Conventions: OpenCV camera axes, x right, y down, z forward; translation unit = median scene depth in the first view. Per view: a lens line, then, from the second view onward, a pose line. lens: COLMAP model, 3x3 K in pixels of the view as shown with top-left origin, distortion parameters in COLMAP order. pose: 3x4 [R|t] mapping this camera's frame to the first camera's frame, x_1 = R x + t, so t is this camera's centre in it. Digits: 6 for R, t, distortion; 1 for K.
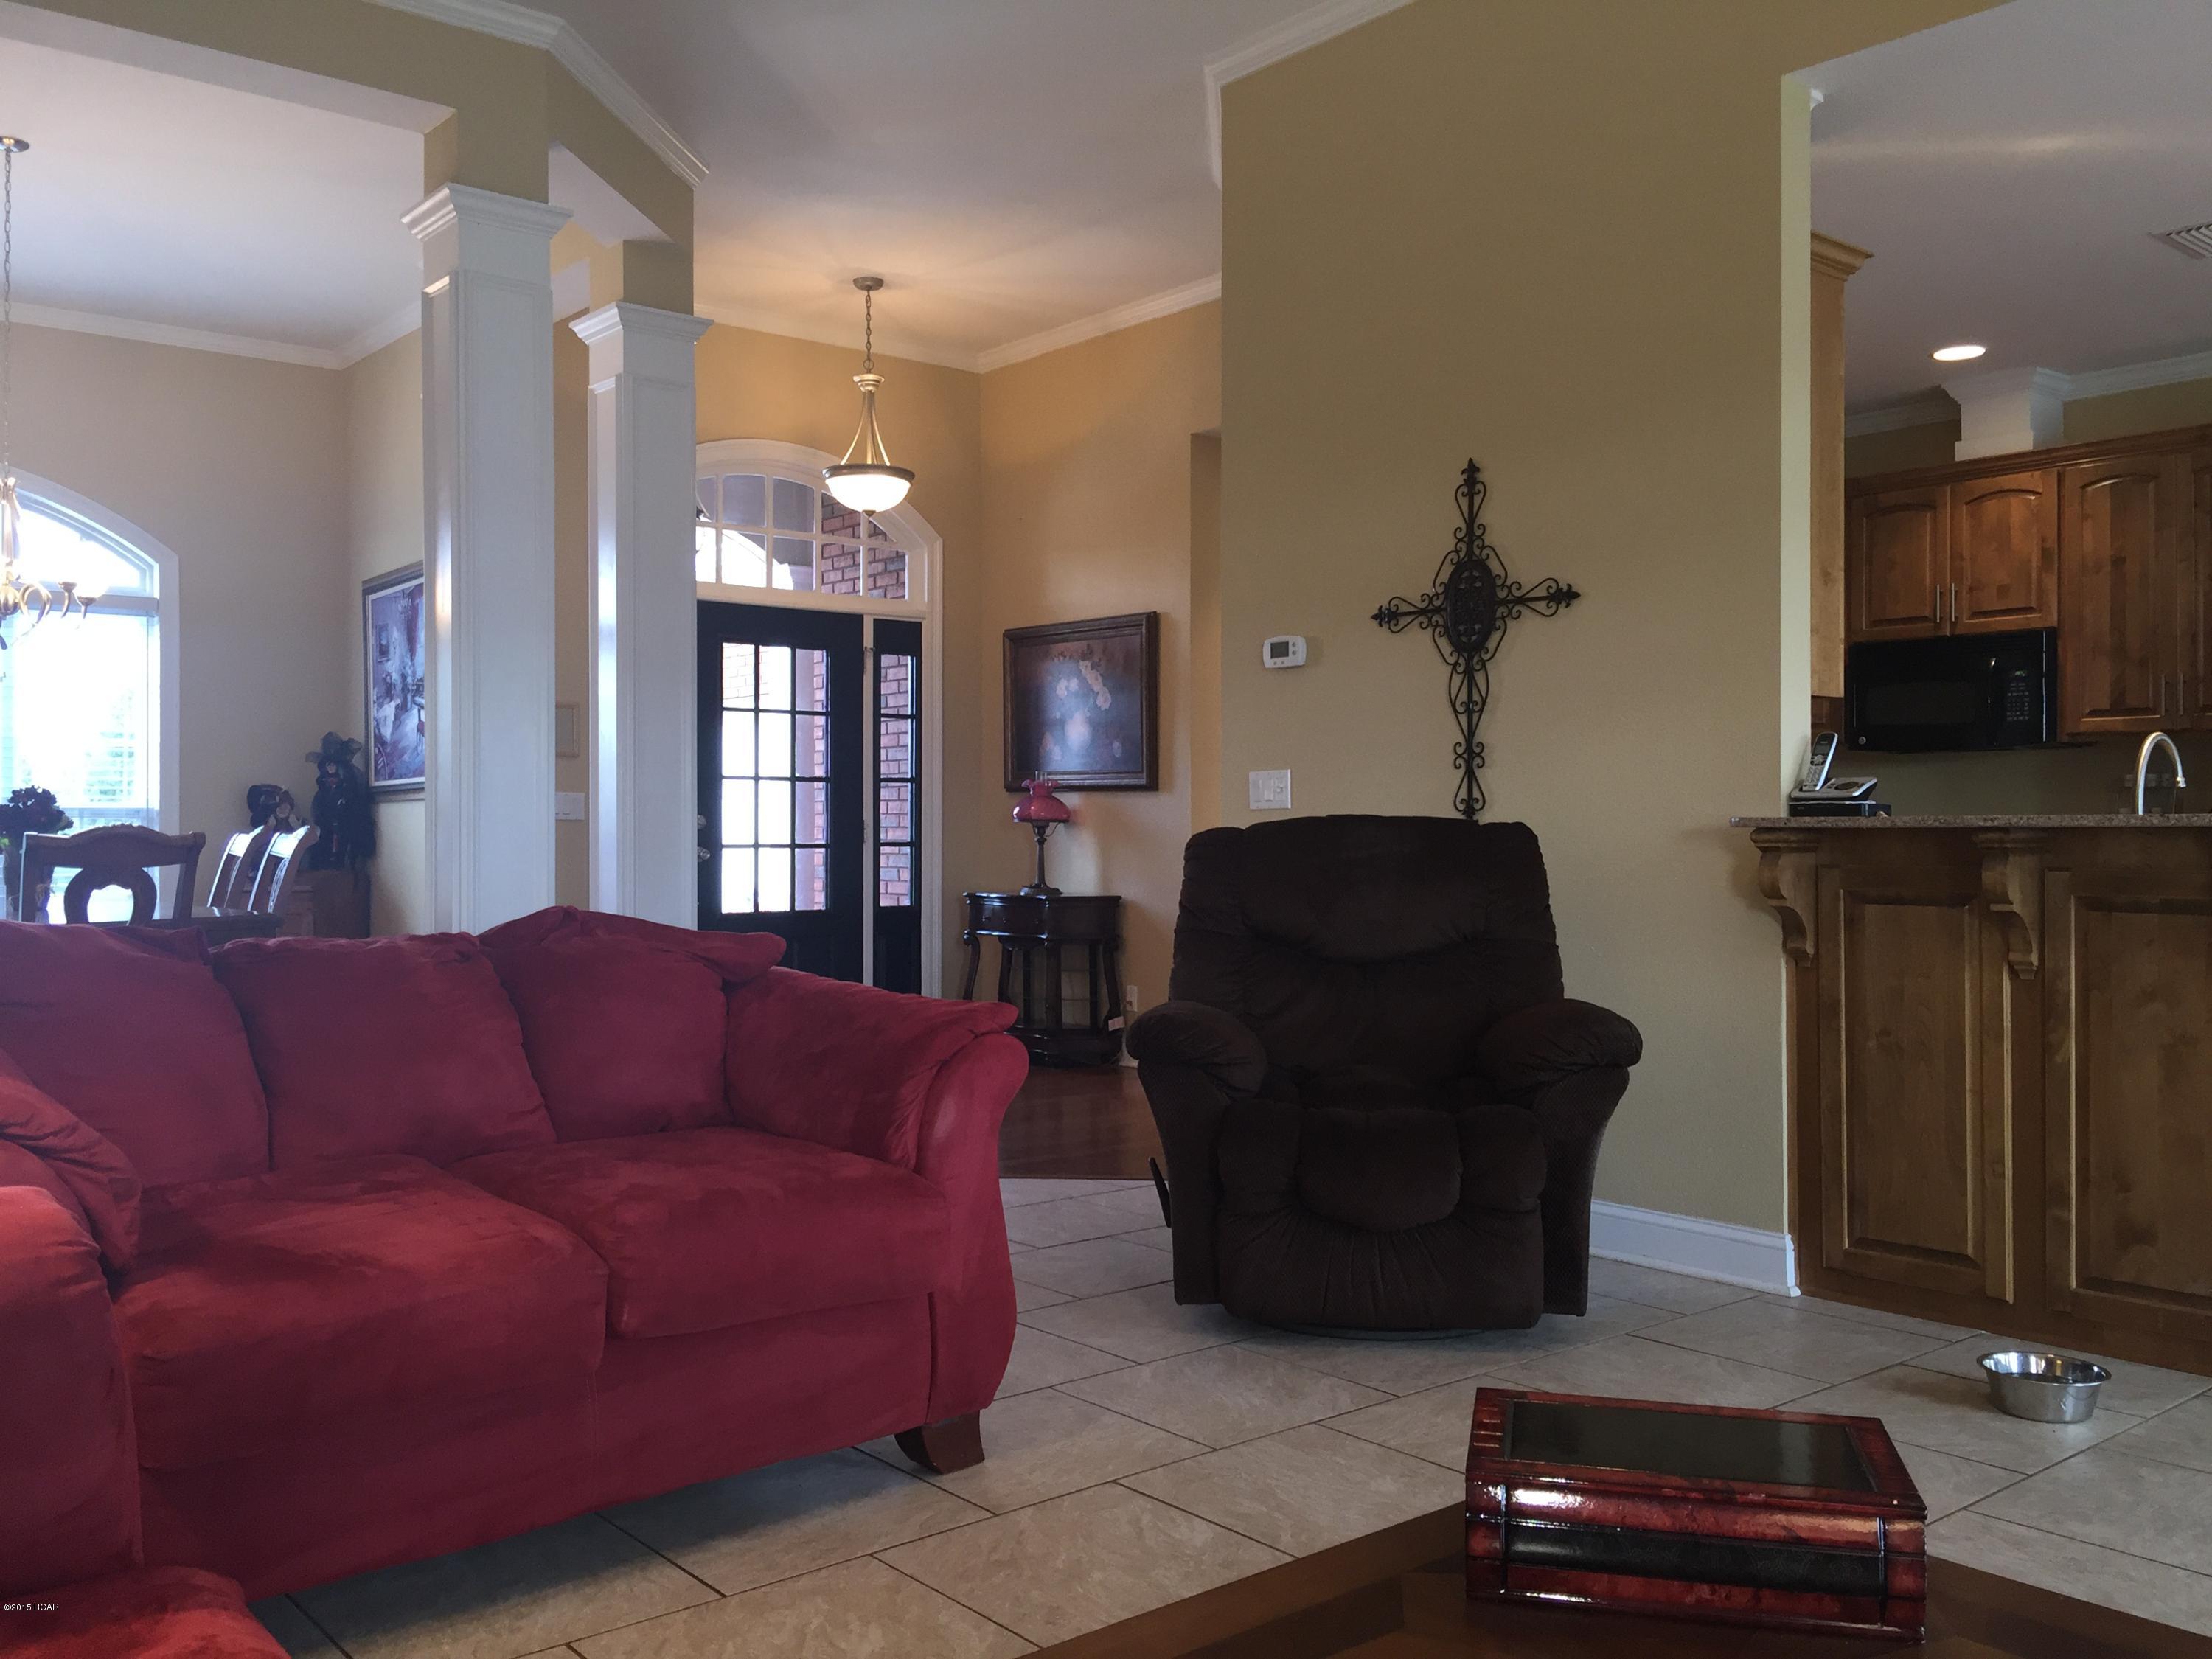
lens RADIAL K [[1874.8, 0, 1097.4], [0, 1874.8, 824.4], [0, 0, 1]] dist [0.084525, -0.138509]
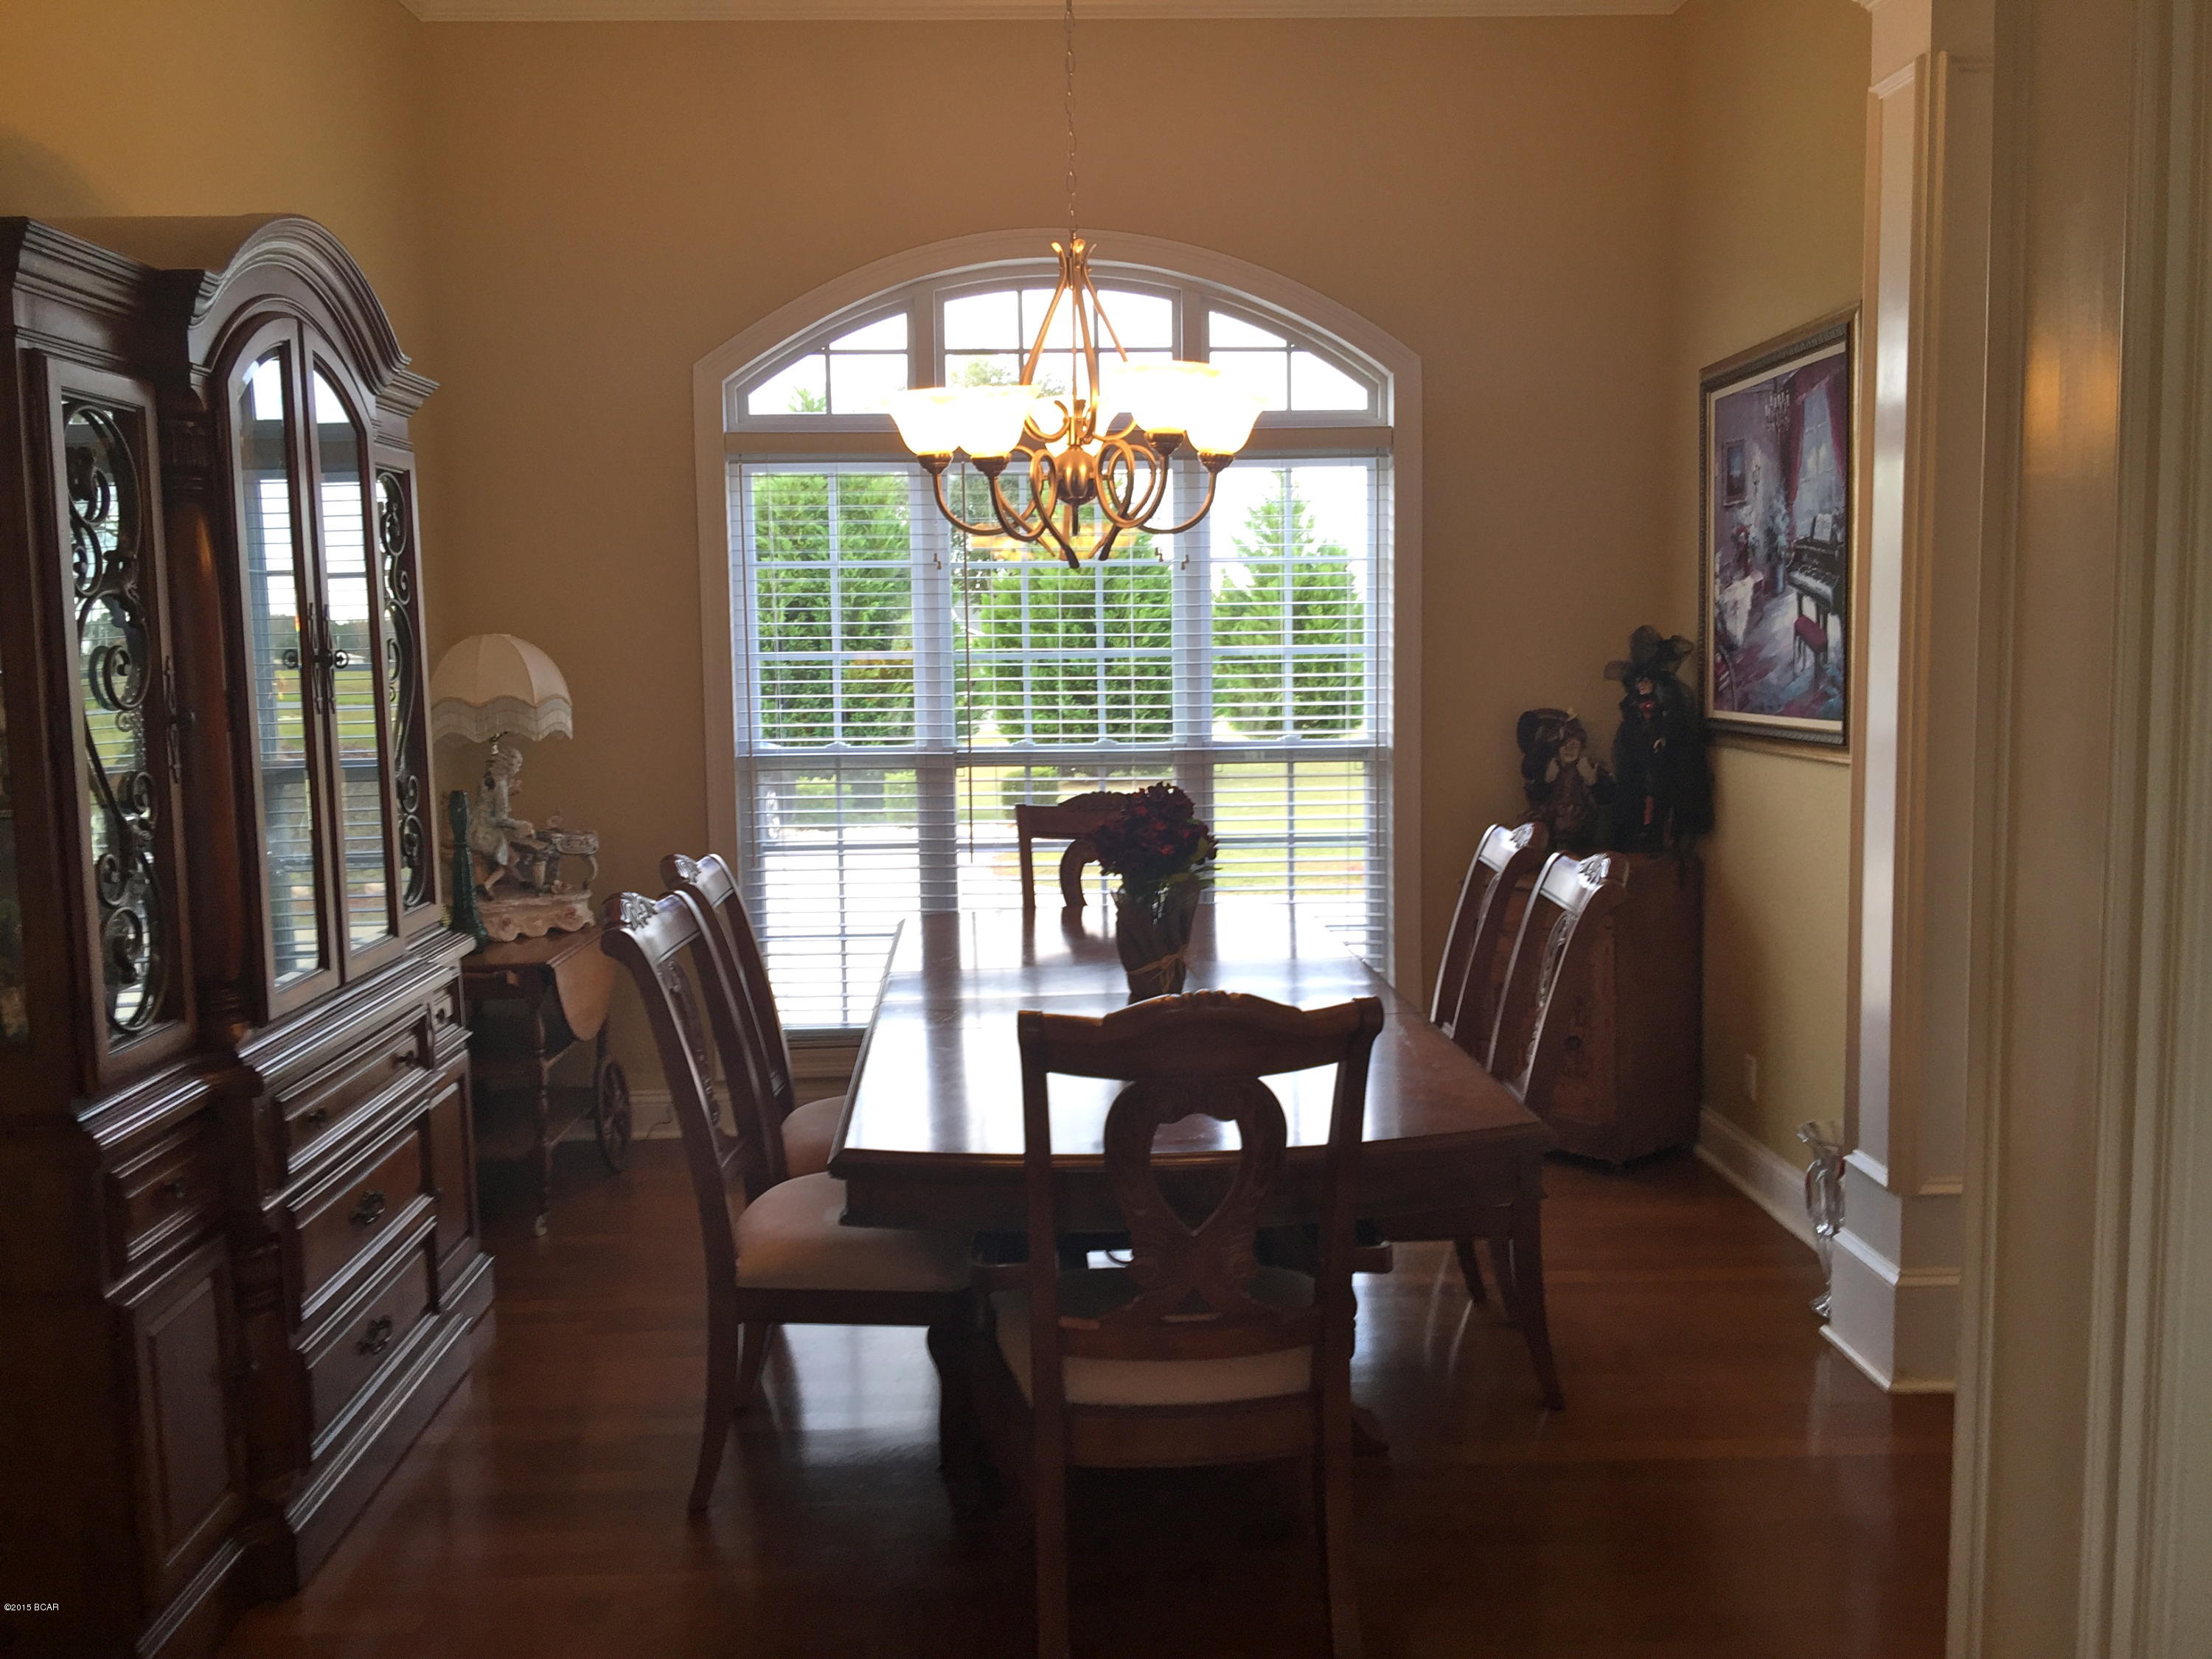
lens RADIAL K [[1874.8, 0, 1102.2], [0, 1874.8, 794.2], [0, 0, 1]] dist [0.084525, -0.138509]
pose [[0.792791, 0.046813, -0.607693, -0.221432], [0.015273, 0.995207, 0.096589, -0.072841], [0.609302, -0.085856, 0.788277, 0.529665]]
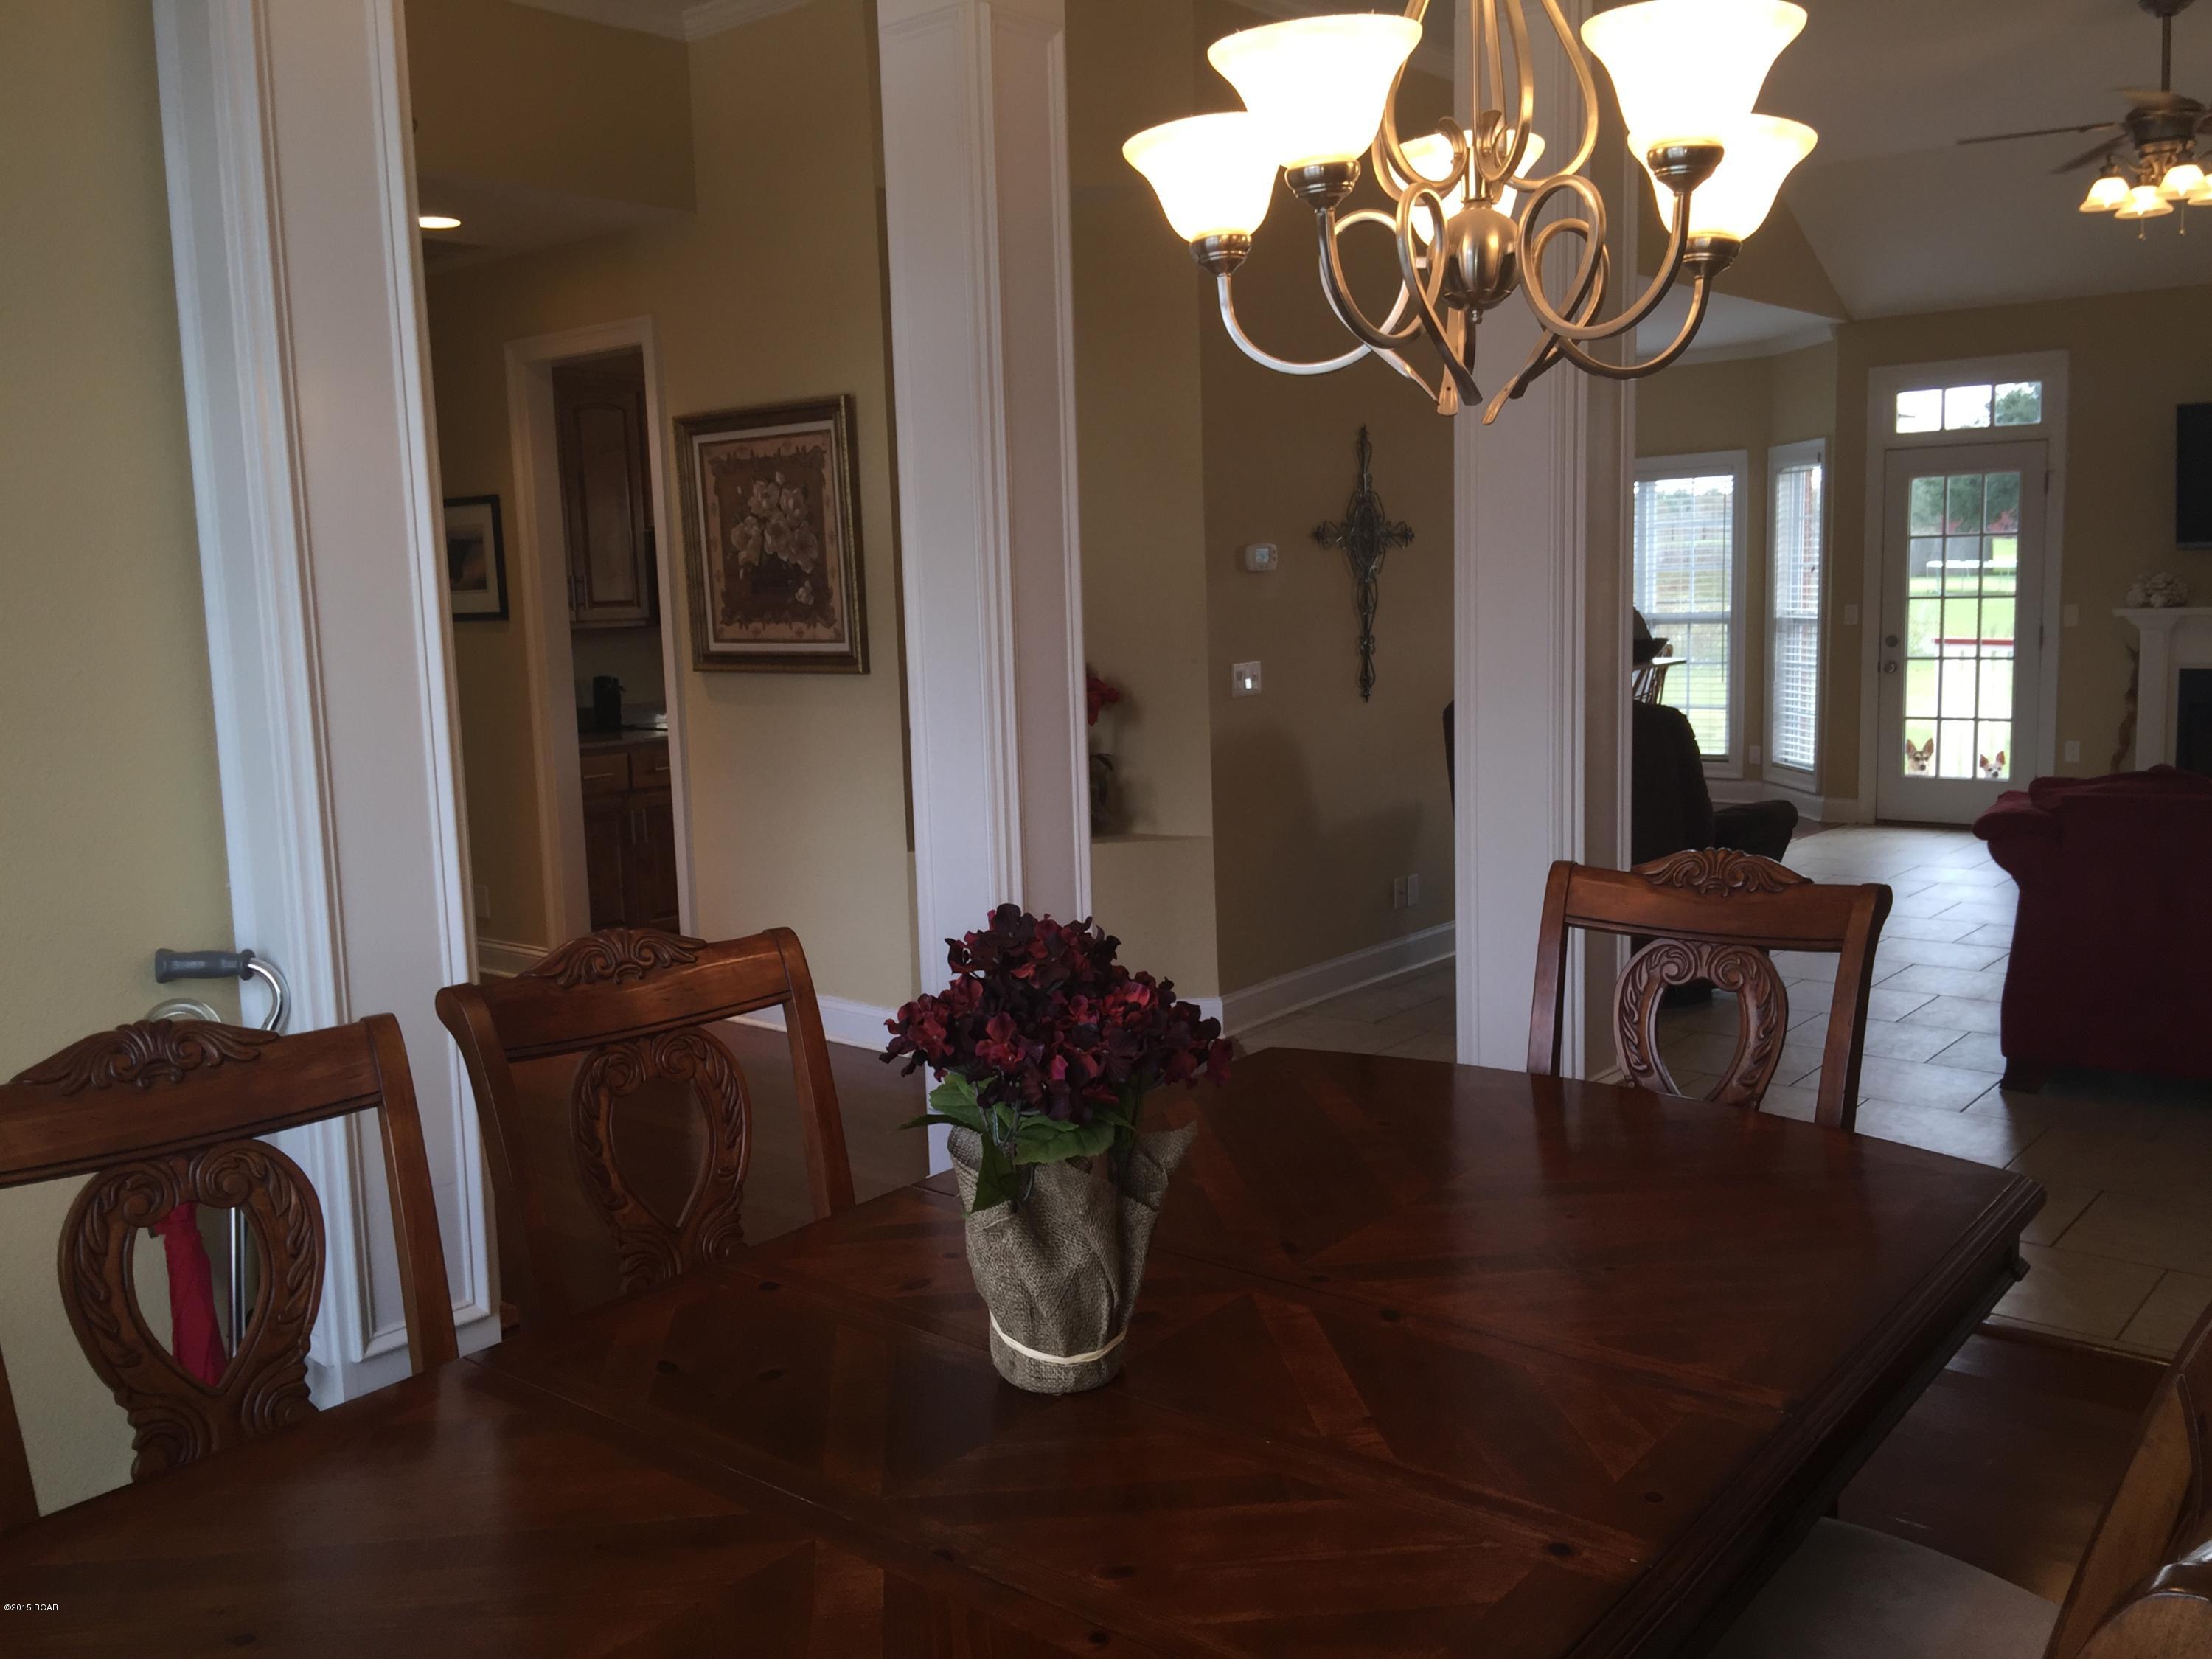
lens RADIAL K [[1874.8, 0, 1109.9], [0, 1874.8, 829.2], [0, 0, 1]] dist [0.084525, -0.138509]
pose [[-0.181665, -0.122181, 0.975741, -0.804154], [0.027591, 0.991227, 0.129257, -0.061674], [-0.982973, 0.050403, -0.176700, 1.029444]]
